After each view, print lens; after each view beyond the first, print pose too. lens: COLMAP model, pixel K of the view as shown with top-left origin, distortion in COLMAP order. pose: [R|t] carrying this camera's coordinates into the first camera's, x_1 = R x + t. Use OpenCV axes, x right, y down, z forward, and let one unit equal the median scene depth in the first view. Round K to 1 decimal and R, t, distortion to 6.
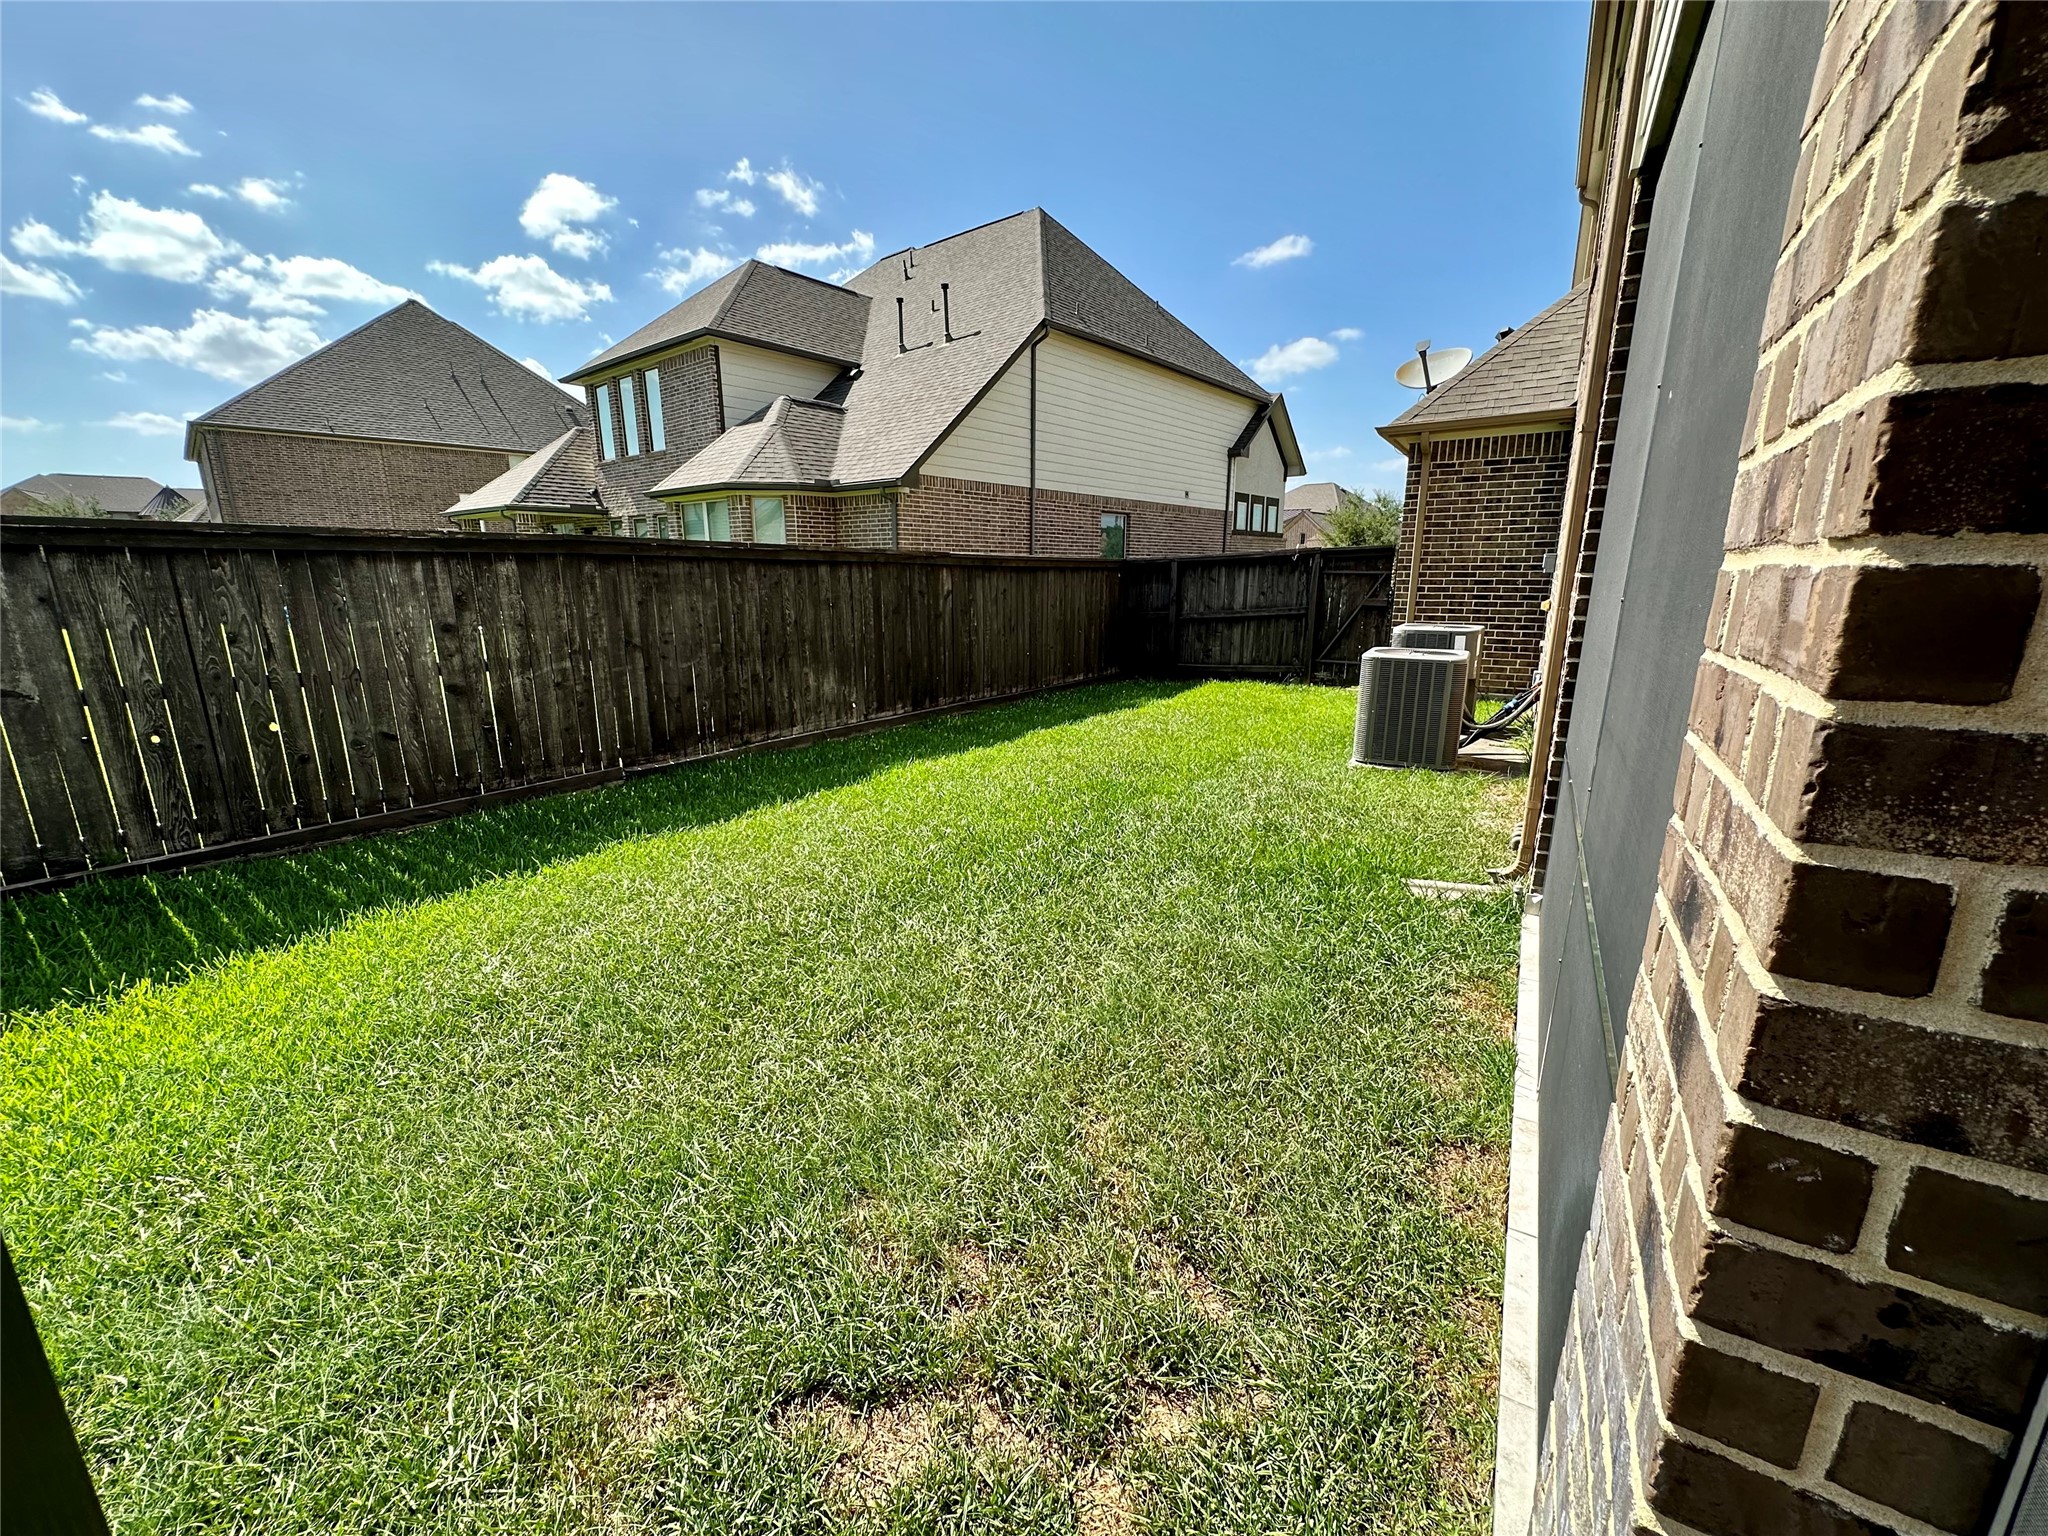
lens RADIAL K [[817.0, 0, 1013.9], [0, 817.0, 771.6], [0, 0, 1]] dist [0.002632, 0.000186]
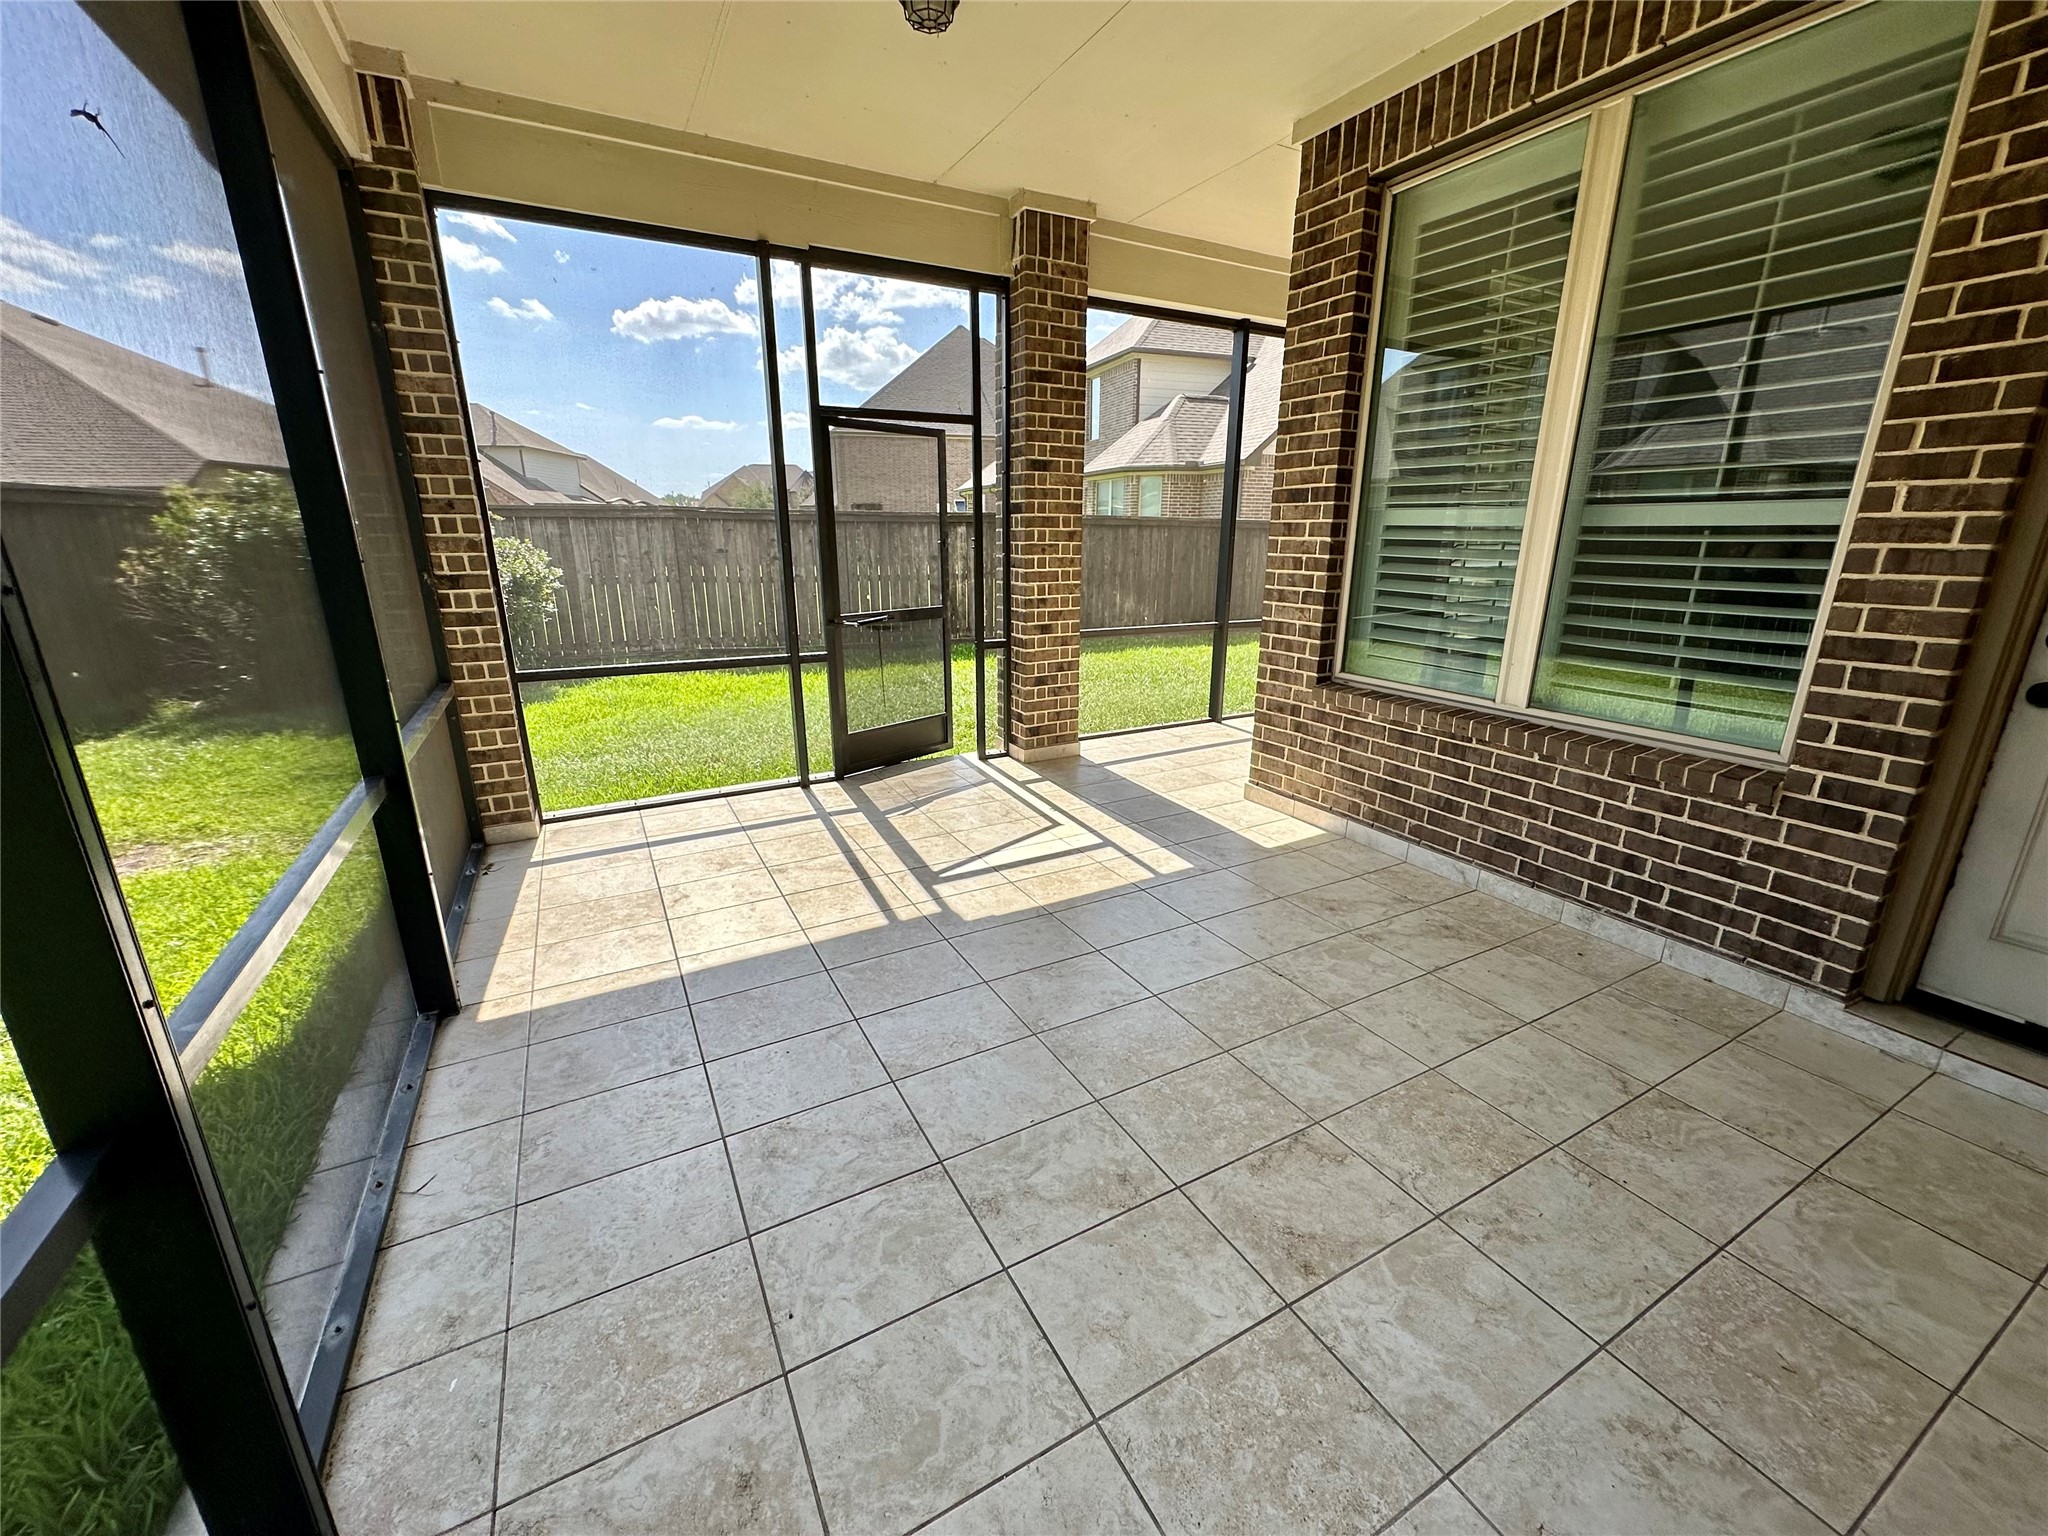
lens RADIAL K [[817.0, 0, 1025.6], [0, 817.0, 768.7], [0, 0, 1]] dist [0.002632, 0.000186]
pose [[0.869699, 0.141722, -0.472799, 0.363036], [-0.122443, 0.989897, 0.071493, 0.113636], [0.478155, -0.004287, 0.878265, -0.459674]]
